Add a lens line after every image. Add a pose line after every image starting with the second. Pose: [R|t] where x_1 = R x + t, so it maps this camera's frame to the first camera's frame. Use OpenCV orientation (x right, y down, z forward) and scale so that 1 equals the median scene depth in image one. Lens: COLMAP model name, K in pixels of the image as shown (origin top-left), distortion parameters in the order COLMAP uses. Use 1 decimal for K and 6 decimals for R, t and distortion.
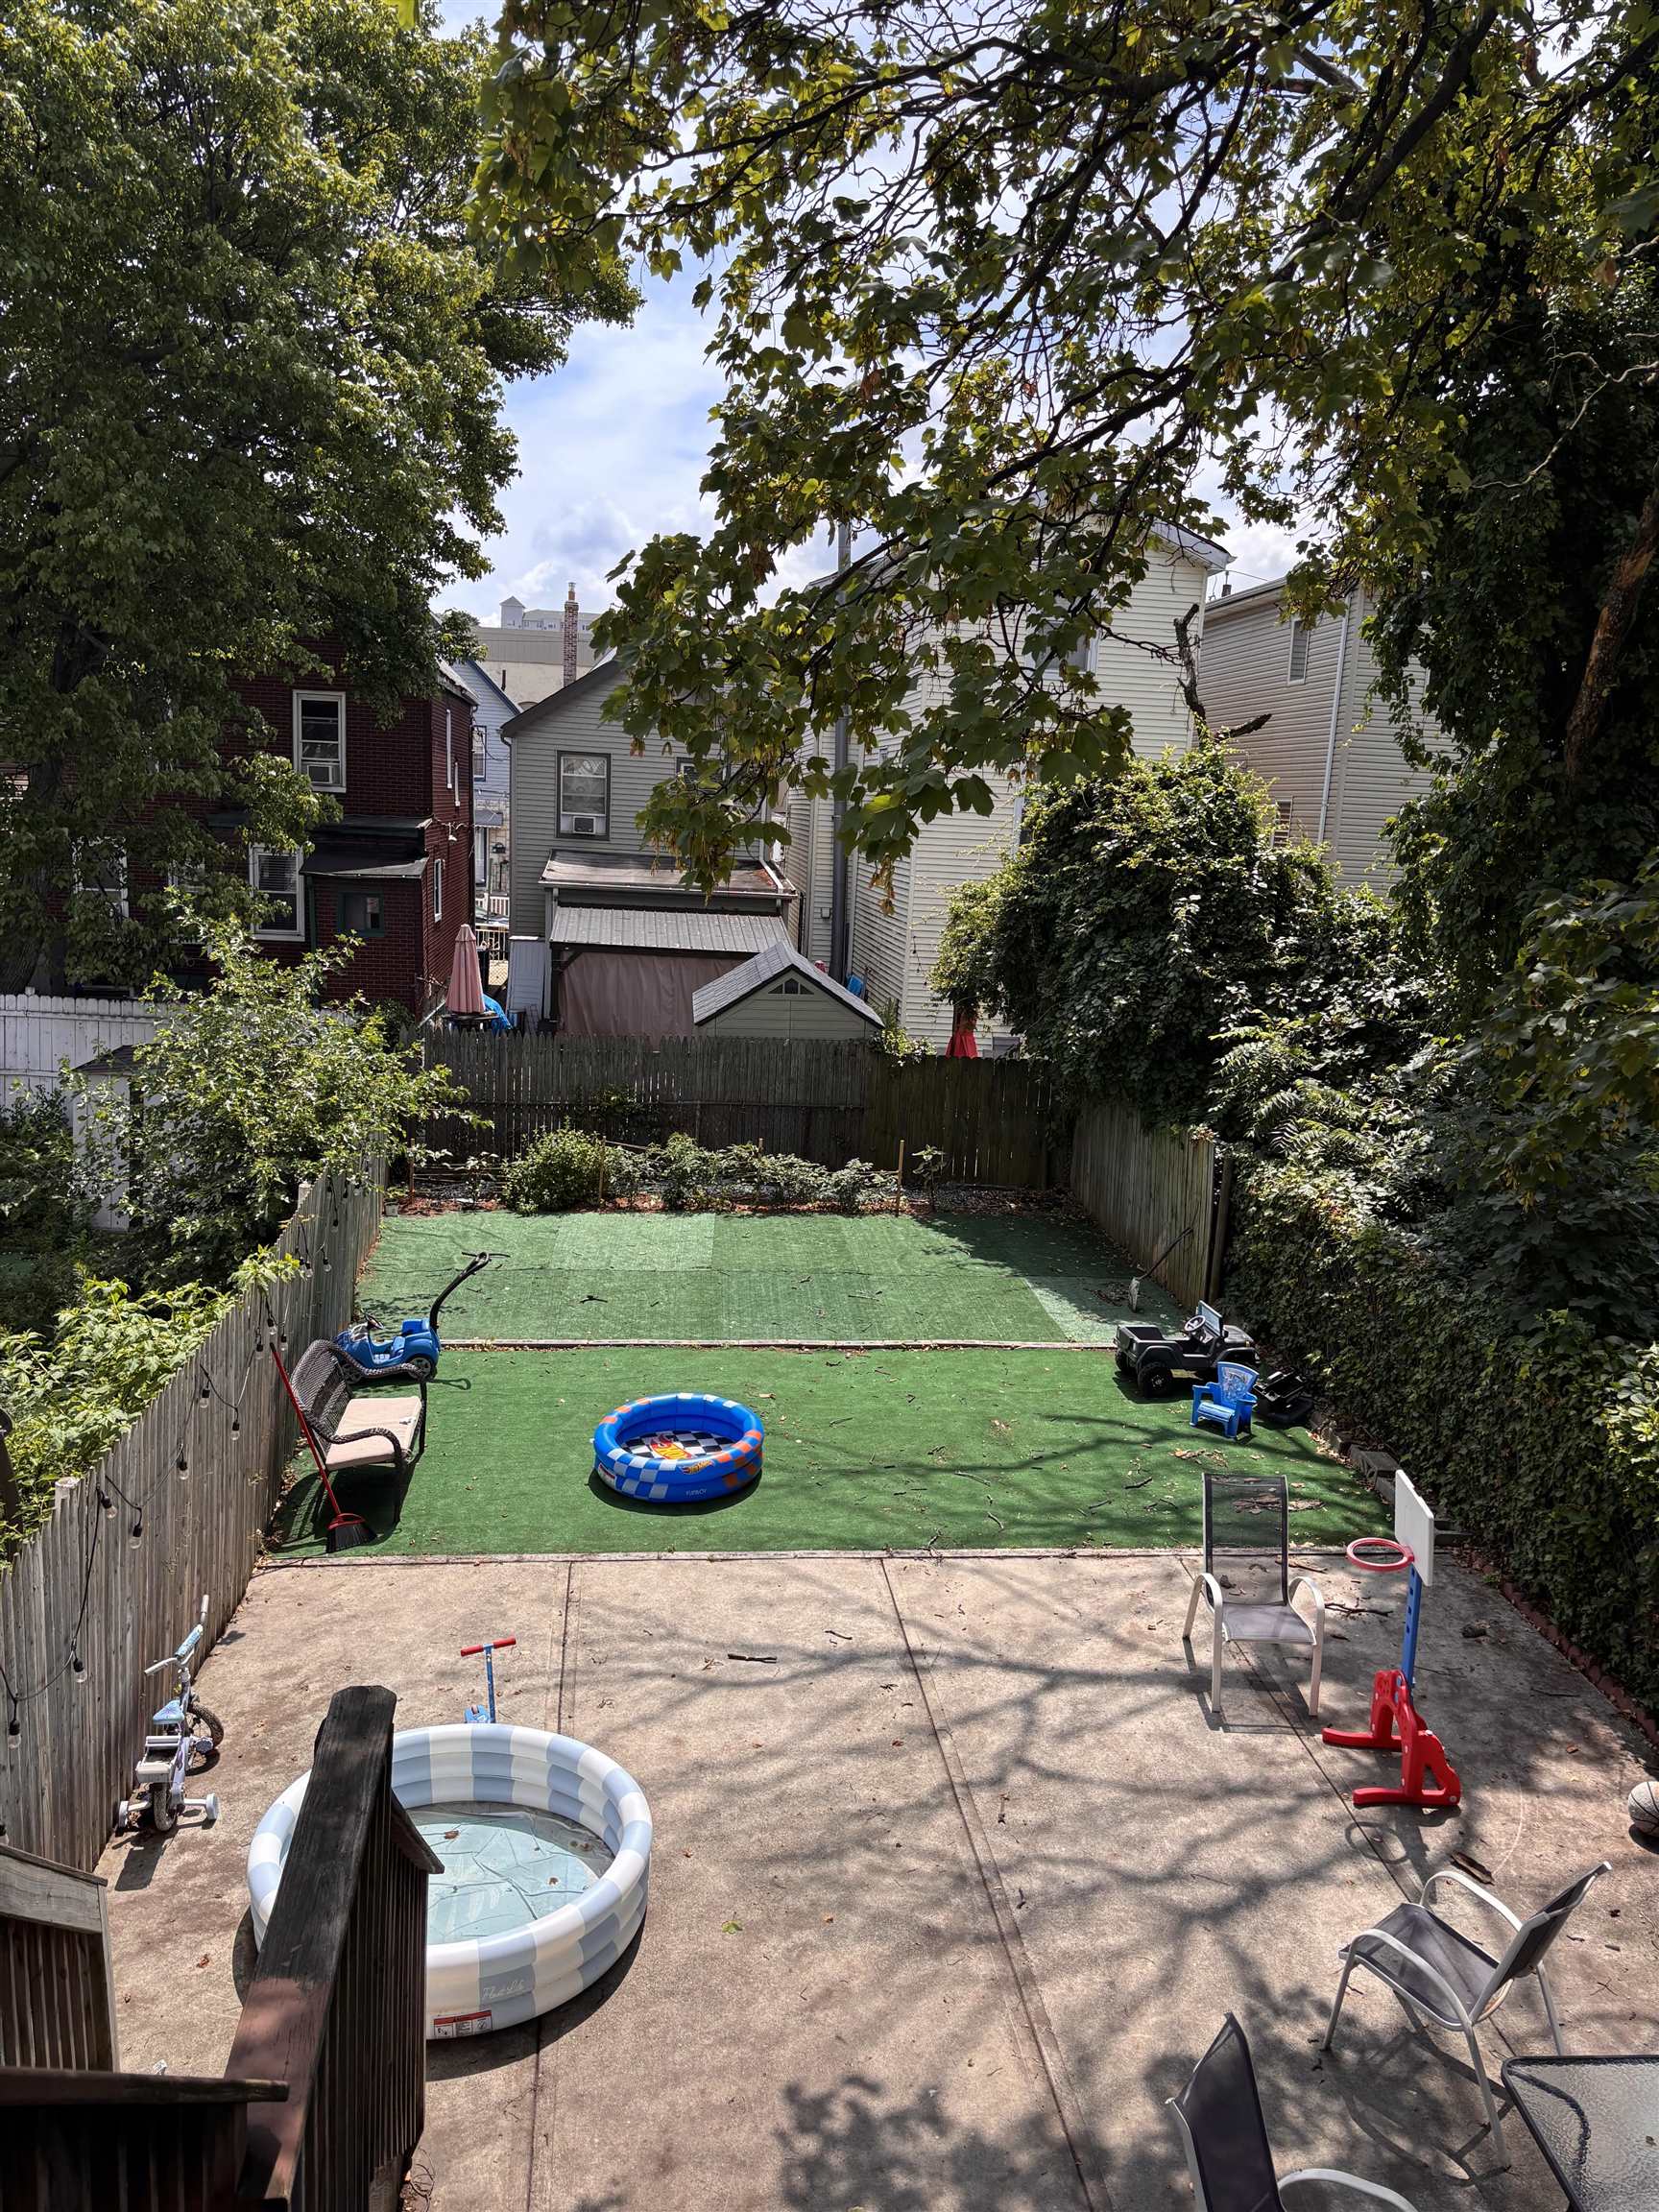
lens RADIAL K [[1688.9, 0, 829.5], [0, 1688.9, 1106.0], [0, 0, 1]] dist [0.035772, -0.060395]
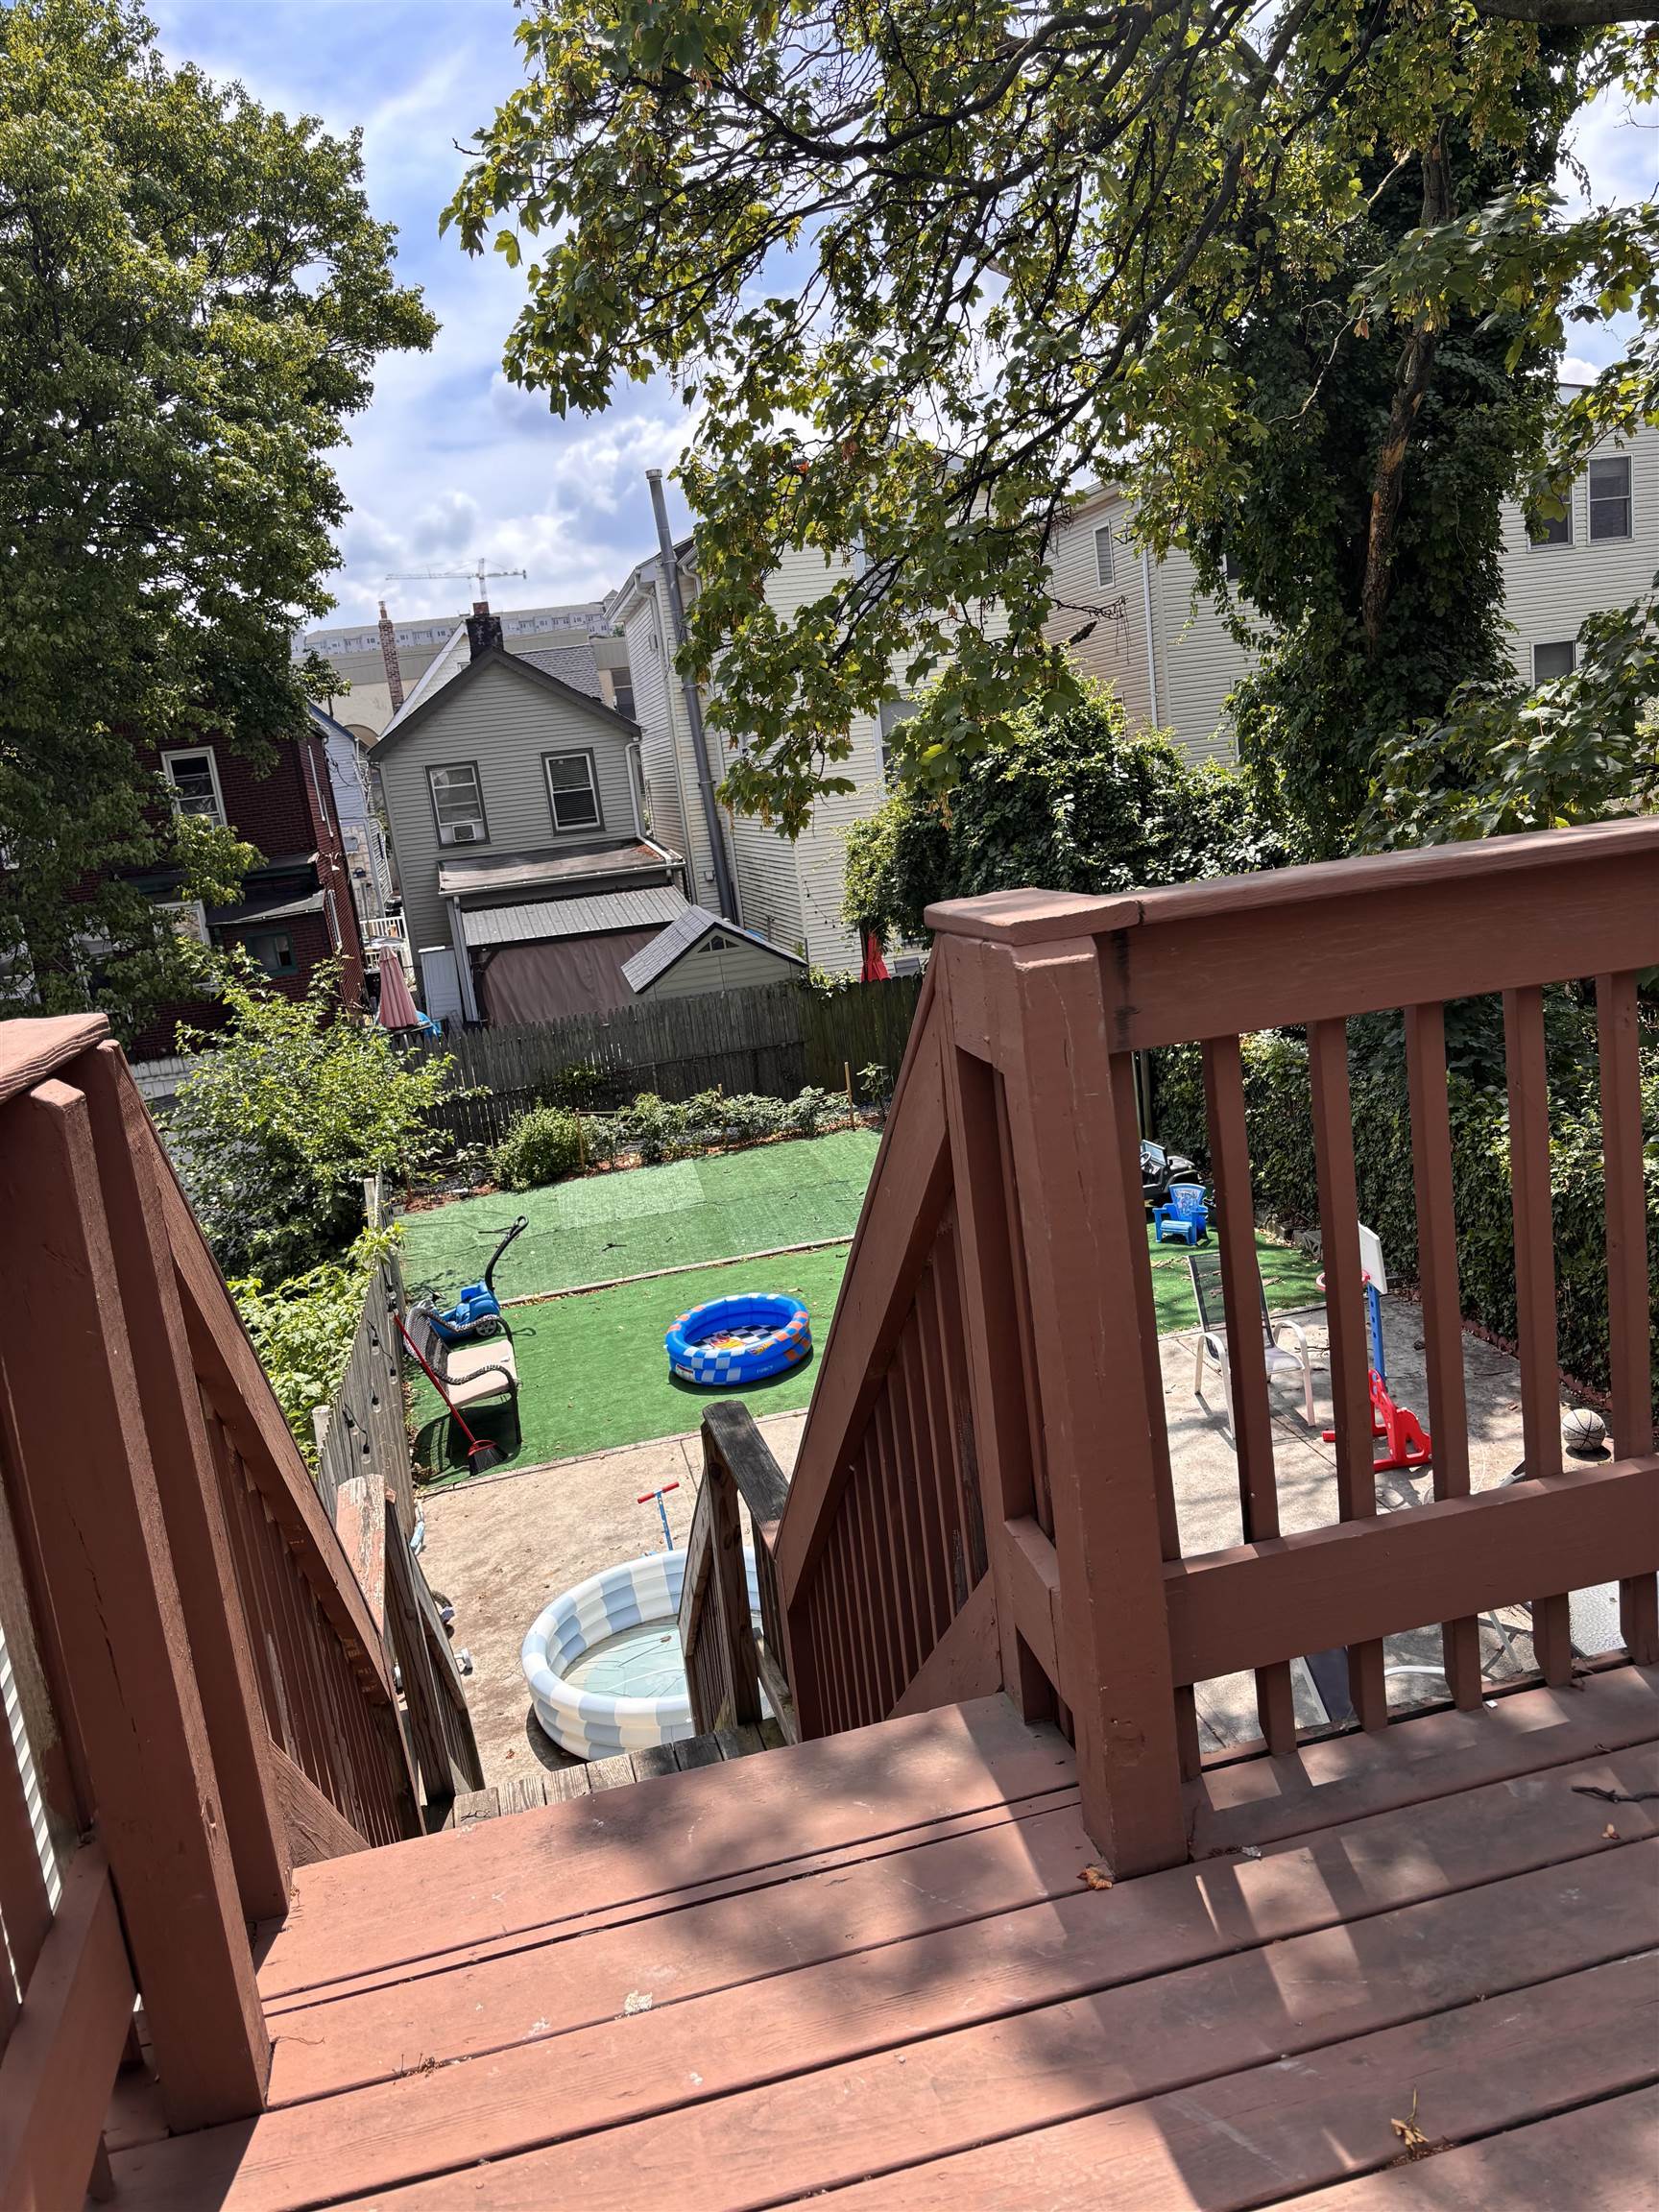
lens RADIAL K [[1745.0, 0, 829.5], [0, 1745.0, 1106.0], [0, 0, 1]] dist [0.065816, -0.116096]
pose [[0.979297, -0.186136, 0.079561, -0.070207], [0.184612, 0.982463, 0.026162, 0.018765], [-0.083035, -0.010933, 0.996487, -0.147268]]
